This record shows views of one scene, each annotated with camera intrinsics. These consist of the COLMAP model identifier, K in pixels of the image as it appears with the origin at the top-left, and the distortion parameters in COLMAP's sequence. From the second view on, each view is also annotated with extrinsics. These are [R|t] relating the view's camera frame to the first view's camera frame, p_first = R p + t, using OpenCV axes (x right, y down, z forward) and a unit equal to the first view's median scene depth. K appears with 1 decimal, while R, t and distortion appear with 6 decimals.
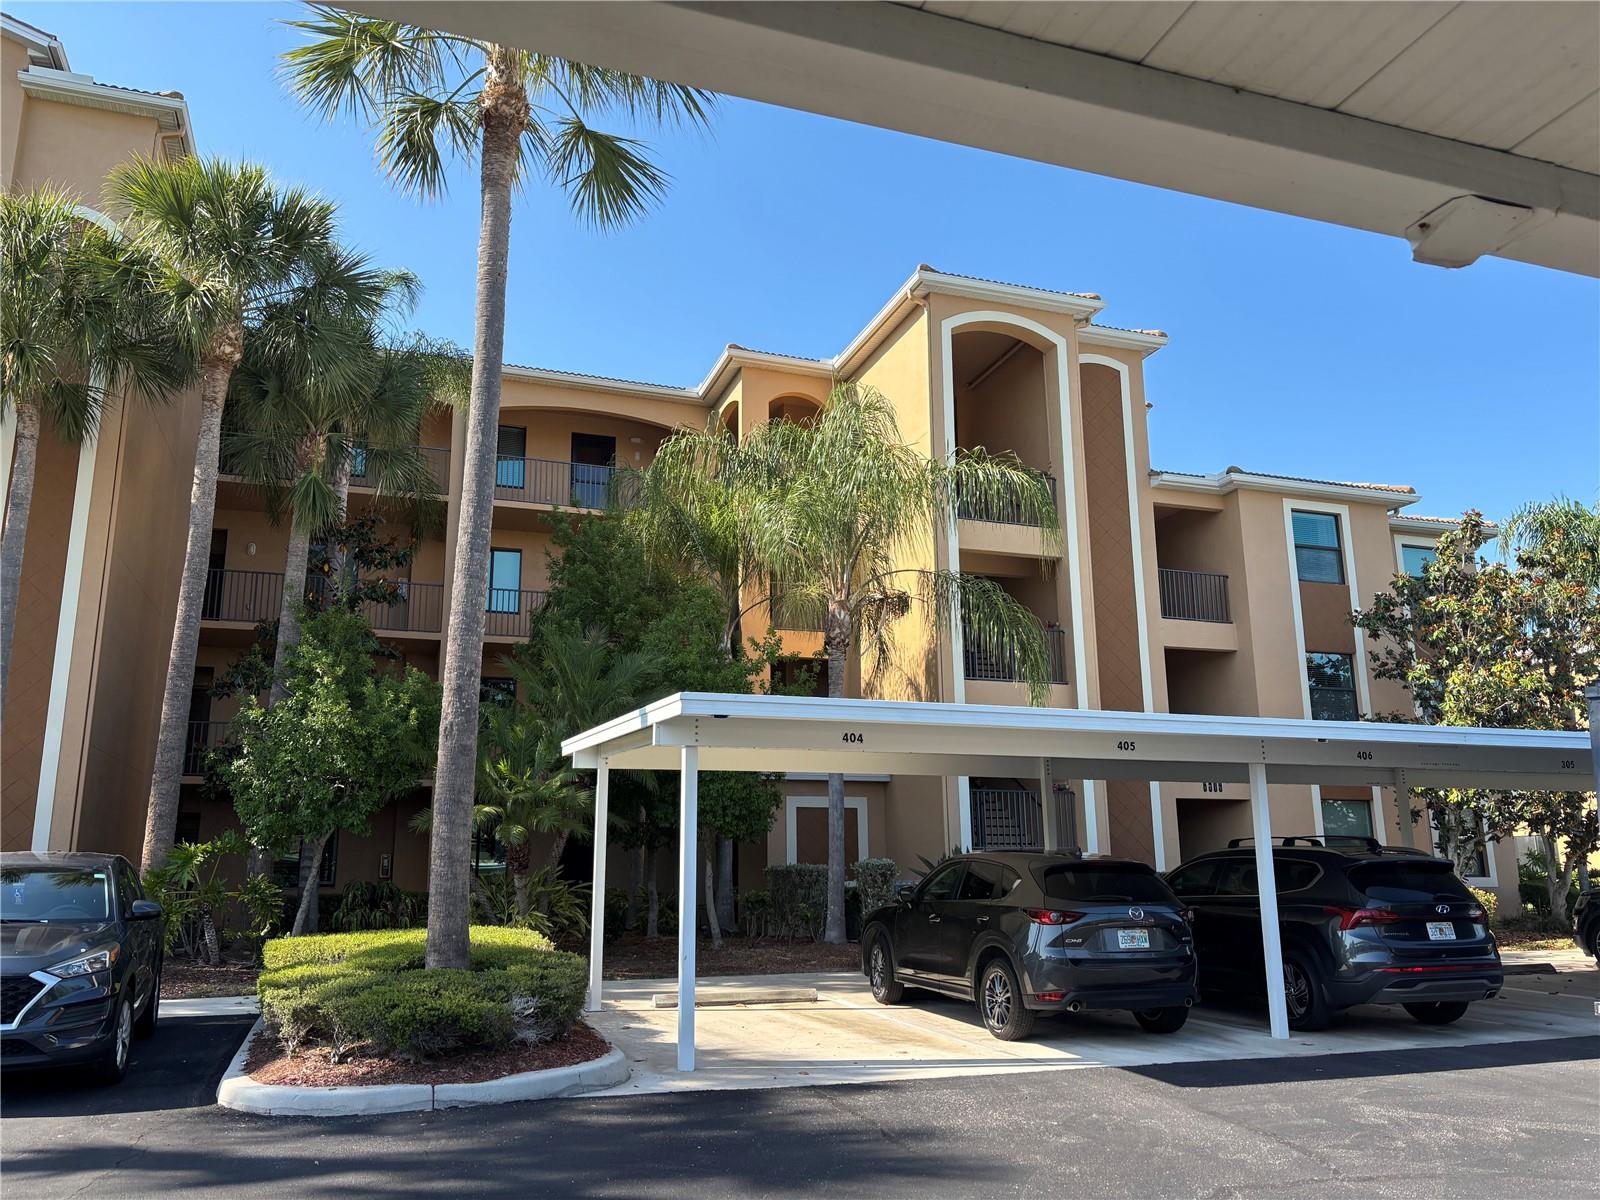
lens RADIAL K [[1201.2, 0, 794.1], [0, 1201.2, 603.8], [0, 0, 1]] dist [0.051391, -0.060555]
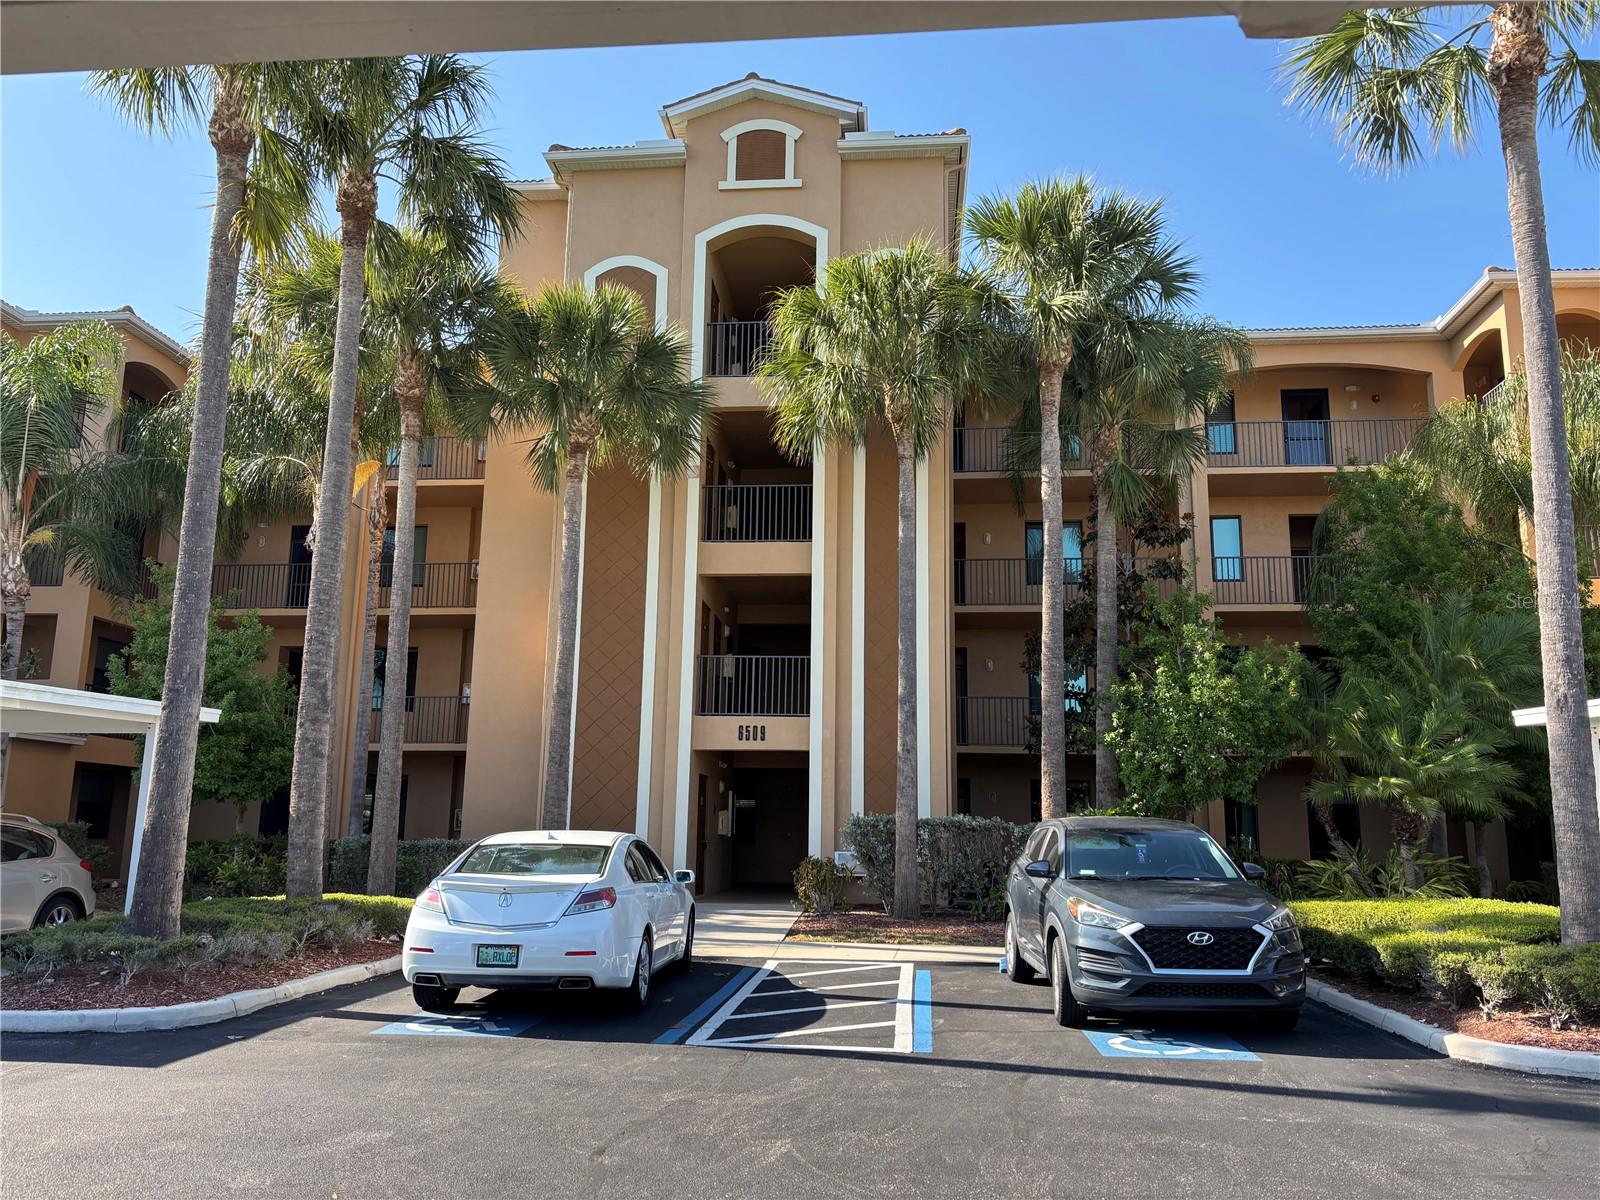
lens RADIAL K [[1201.2, 0, 802.6], [0, 1201.2, 604.5], [0, 0, 1]] dist [0.051391, -0.060555]
pose [[0.907187, -0.059606, -0.416485, -0.293129], [0.071029, 0.997402, 0.011970, -0.020459], [0.414689, -0.040442, 0.909064, -0.103170]]
